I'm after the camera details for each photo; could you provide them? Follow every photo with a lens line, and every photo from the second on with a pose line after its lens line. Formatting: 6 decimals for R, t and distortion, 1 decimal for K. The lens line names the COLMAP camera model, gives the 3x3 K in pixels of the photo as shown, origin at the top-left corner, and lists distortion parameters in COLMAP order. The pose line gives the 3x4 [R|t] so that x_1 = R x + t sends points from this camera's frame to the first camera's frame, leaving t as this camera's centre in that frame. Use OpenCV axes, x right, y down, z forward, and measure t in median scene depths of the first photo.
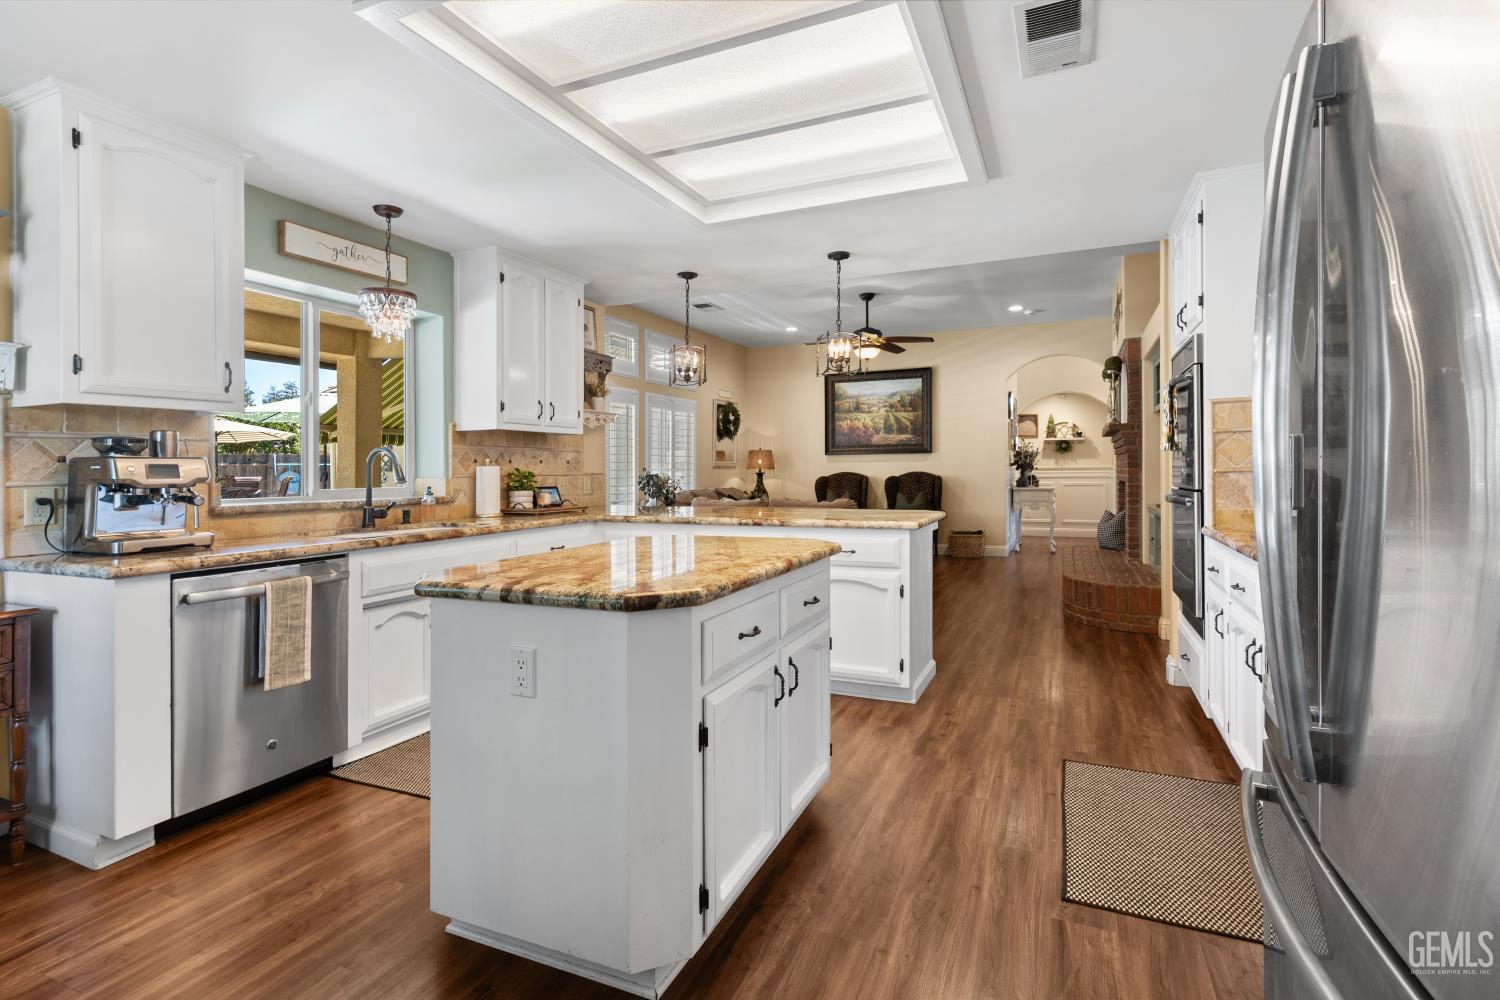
lens RADIAL K [[714.0, 0, 766.7], [0, 714.0, 438.1], [0, 0, 1]] dist [0.001985, -0.000770]
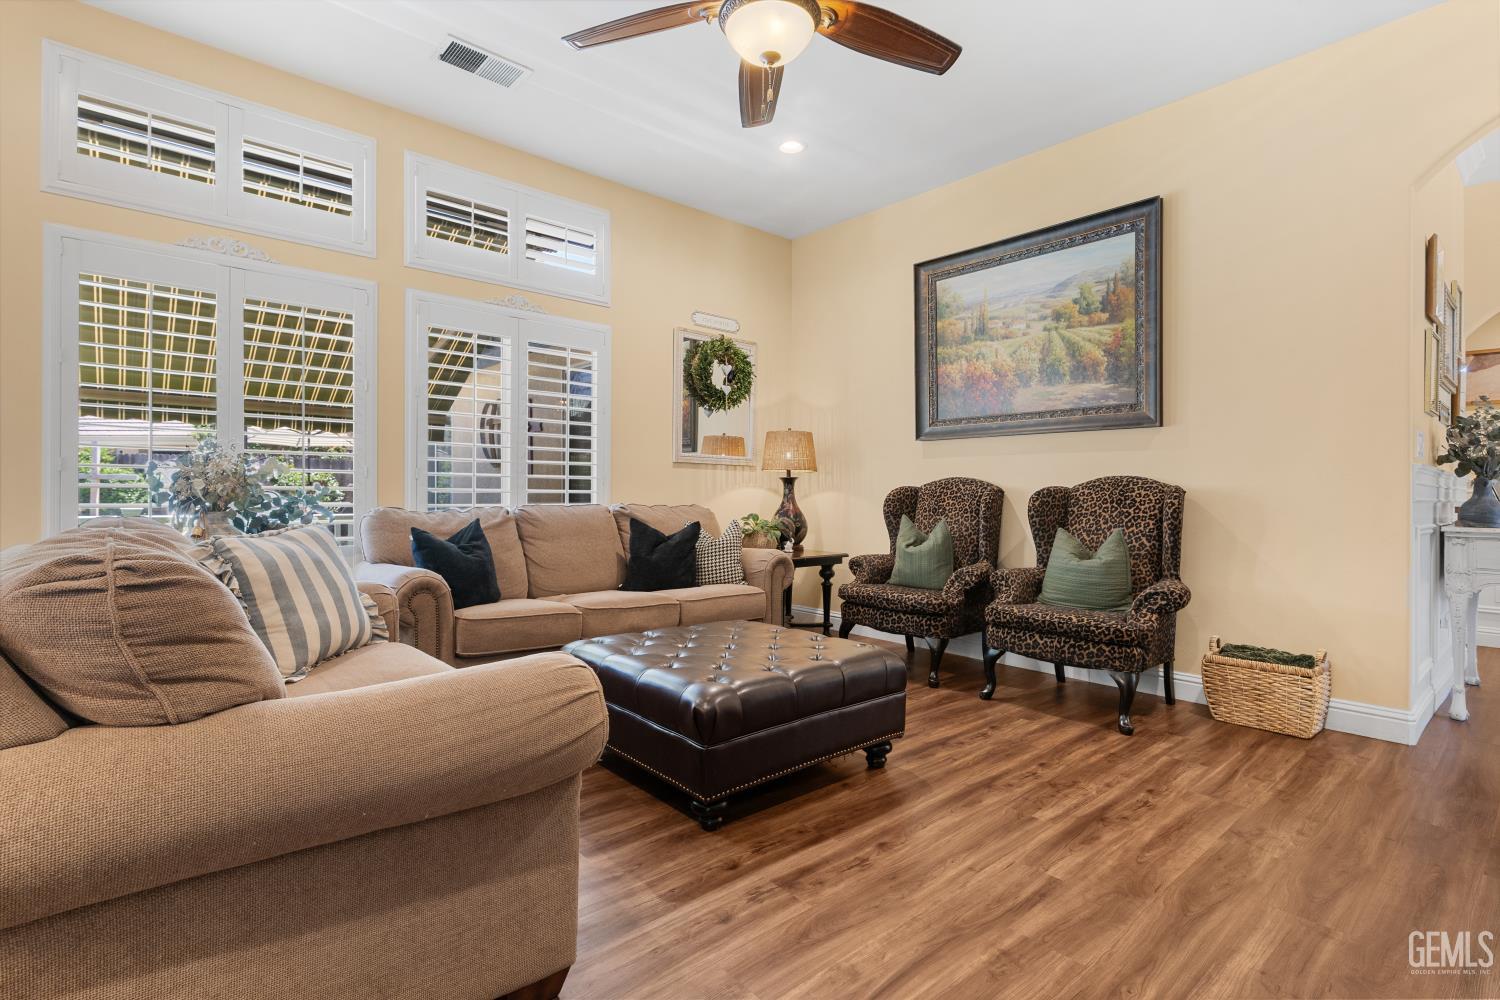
lens RADIAL K [[714.0, 0, 790.2], [0, 714.0, 466.2], [0, 0, 1]] dist [0.001985, -0.000770]
pose [[0.905287, 0.001597, -0.424798, 0.209459], [0.000683, 0.999986, 0.005217, 0.038879], [0.424801, -0.005013, 0.905273, 0.565554]]
